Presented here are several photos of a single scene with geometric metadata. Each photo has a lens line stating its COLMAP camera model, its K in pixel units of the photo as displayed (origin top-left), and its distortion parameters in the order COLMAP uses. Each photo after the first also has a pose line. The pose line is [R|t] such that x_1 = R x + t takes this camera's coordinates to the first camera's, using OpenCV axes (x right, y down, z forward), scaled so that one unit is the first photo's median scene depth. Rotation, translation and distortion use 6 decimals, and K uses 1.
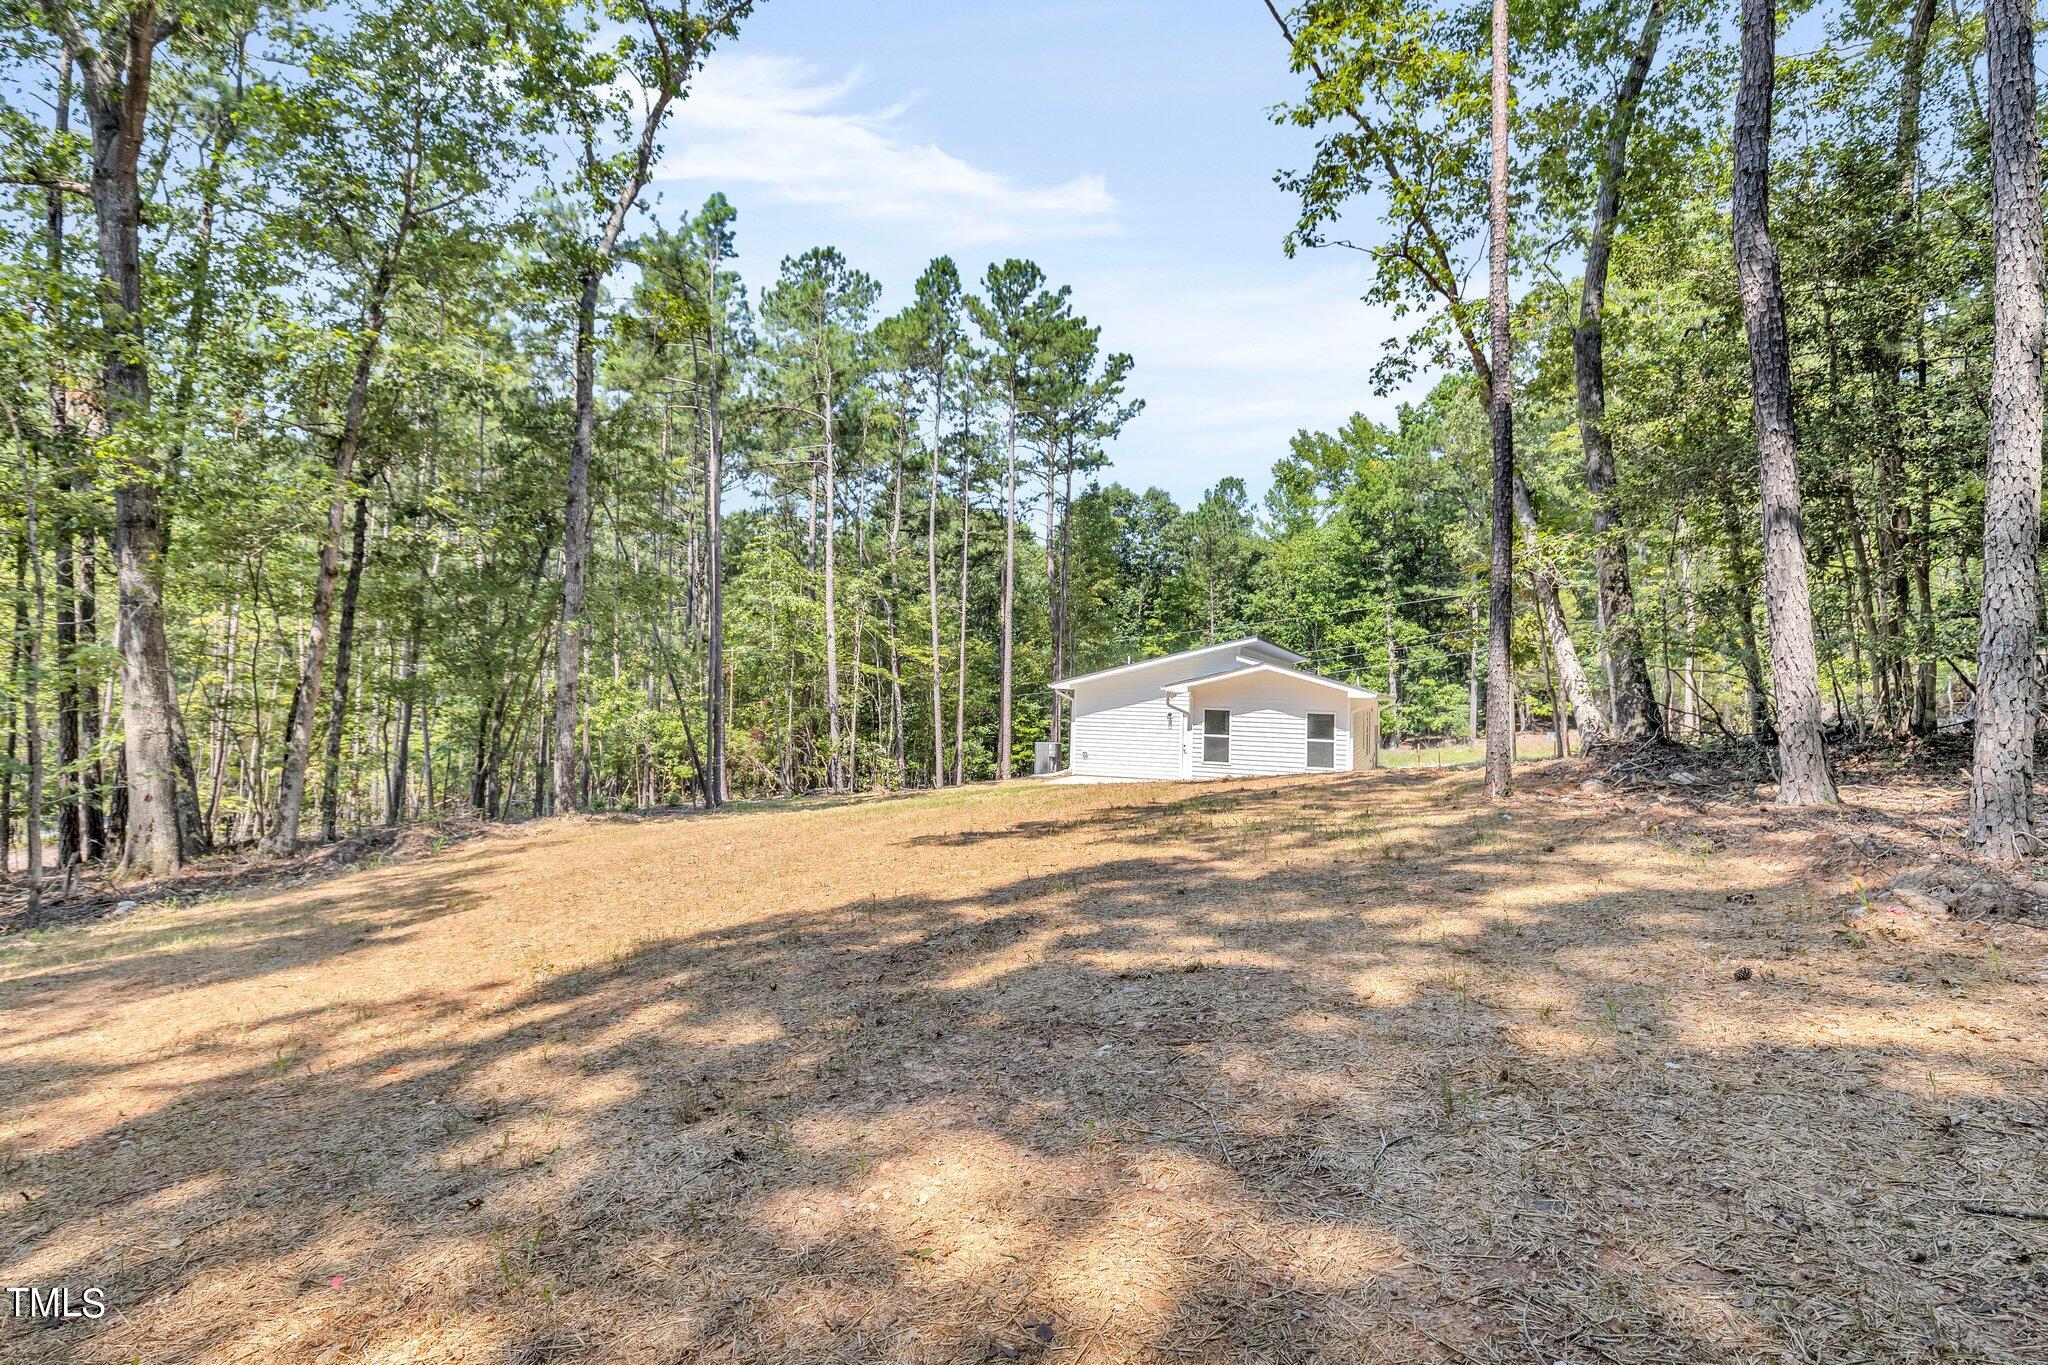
lens RADIAL K [[1120.9, 0, 1022.5], [0, 1120.9, 682.3], [0, 0, 1]] dist [0.000735, 0.000013]
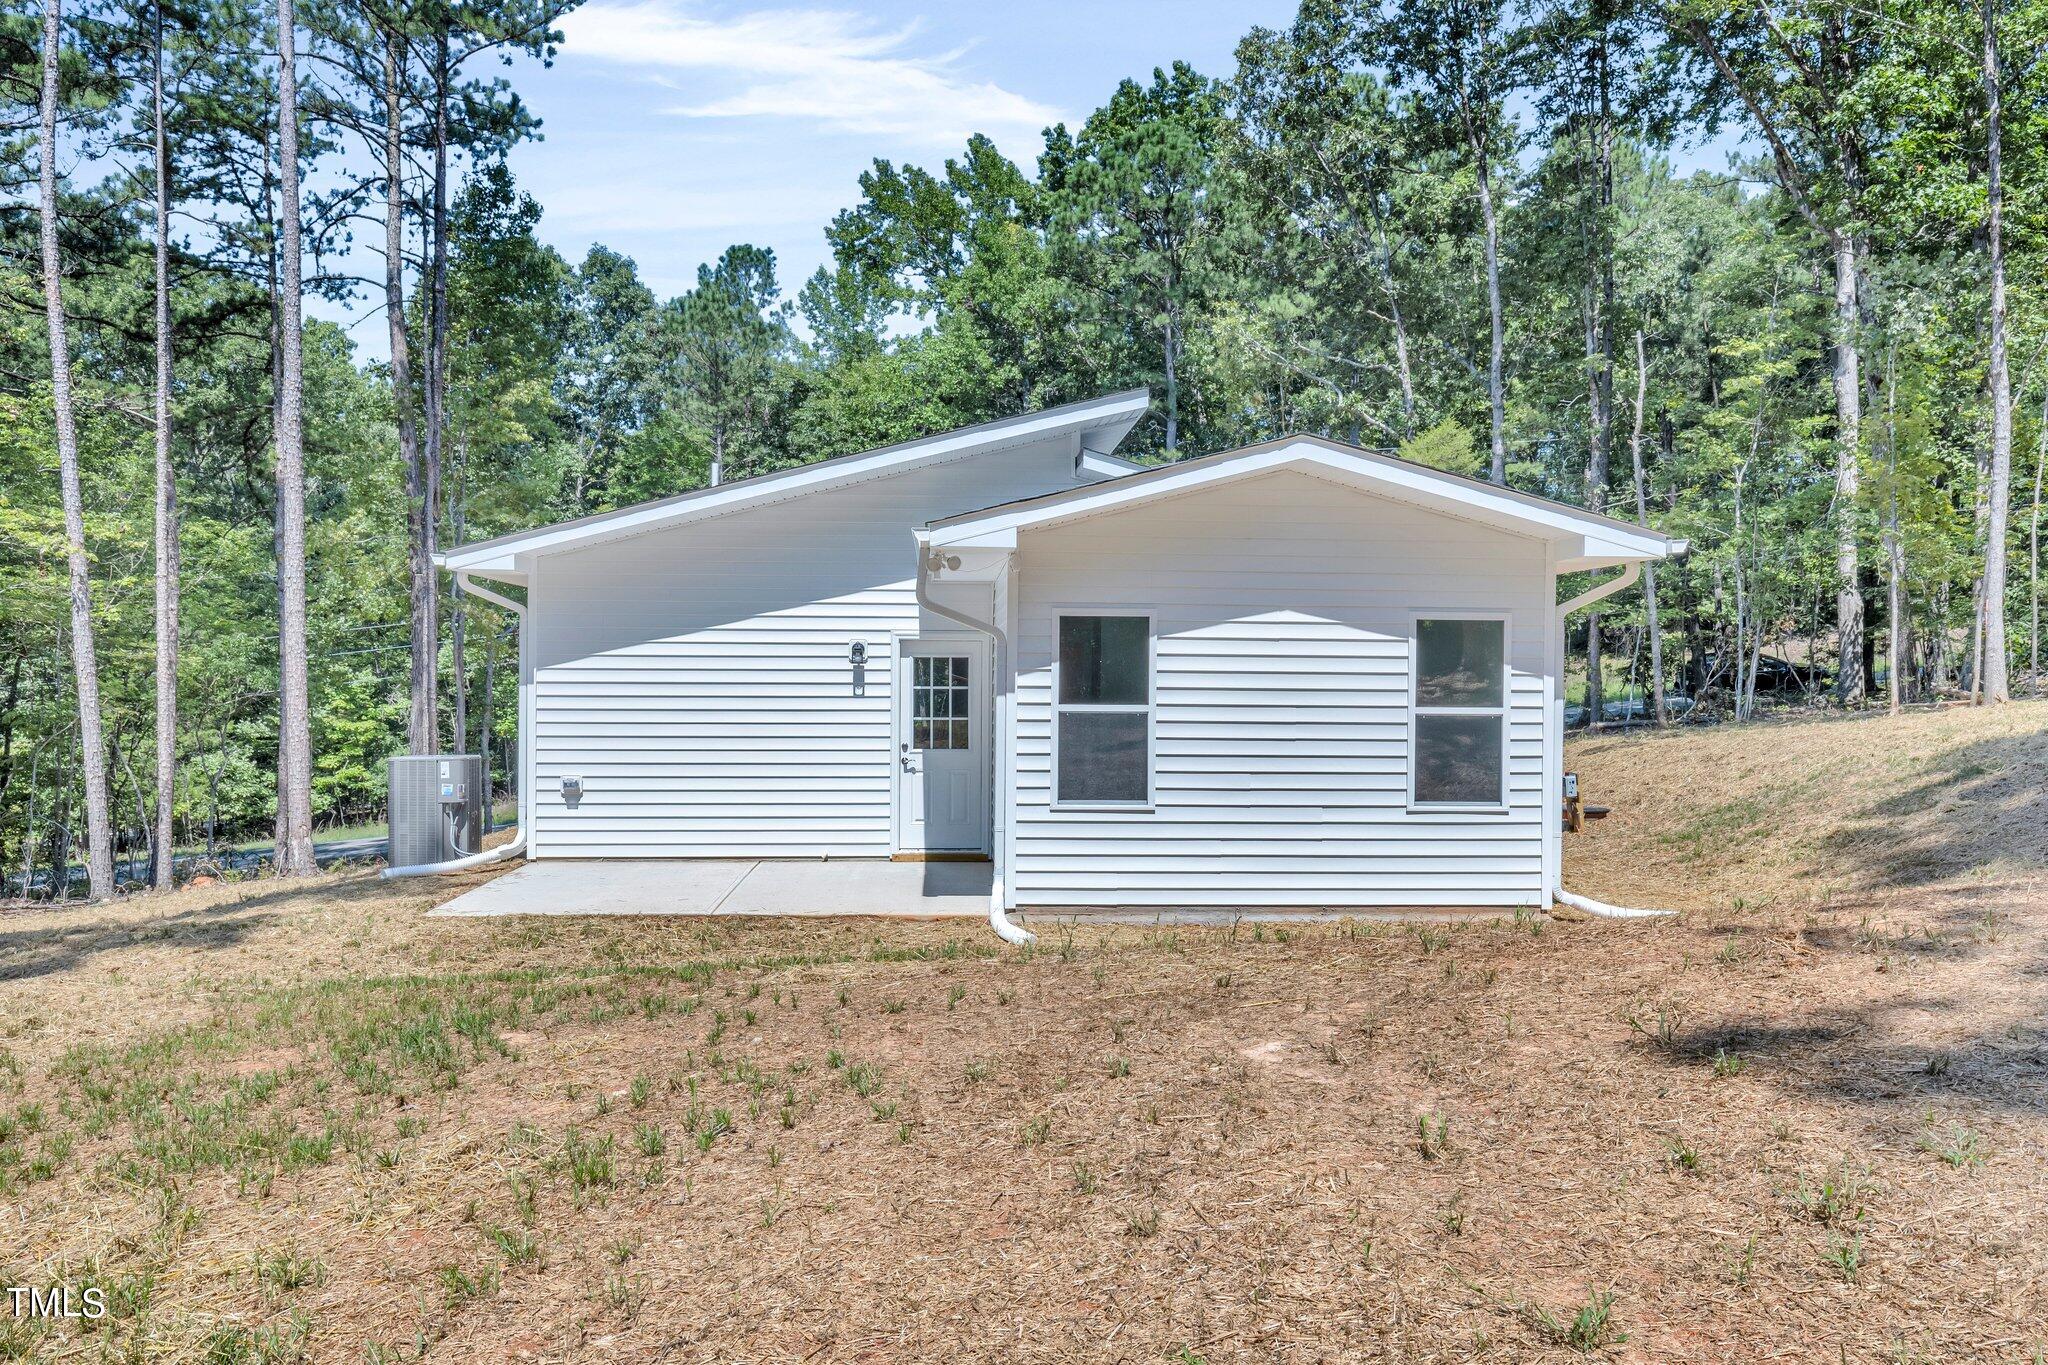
lens RADIAL K [[1526.2, 0, 1024.4], [0, 1526.2, 676.1], [0, 0, 1]] dist [0.007289, 0.003593]
pose [[0.911338, -0.026147, 0.410827, -0.000814], [0.019545, 0.999604, 0.020262, 0.014095], [-0.411194, -0.010436, 0.911488, 0.294451]]
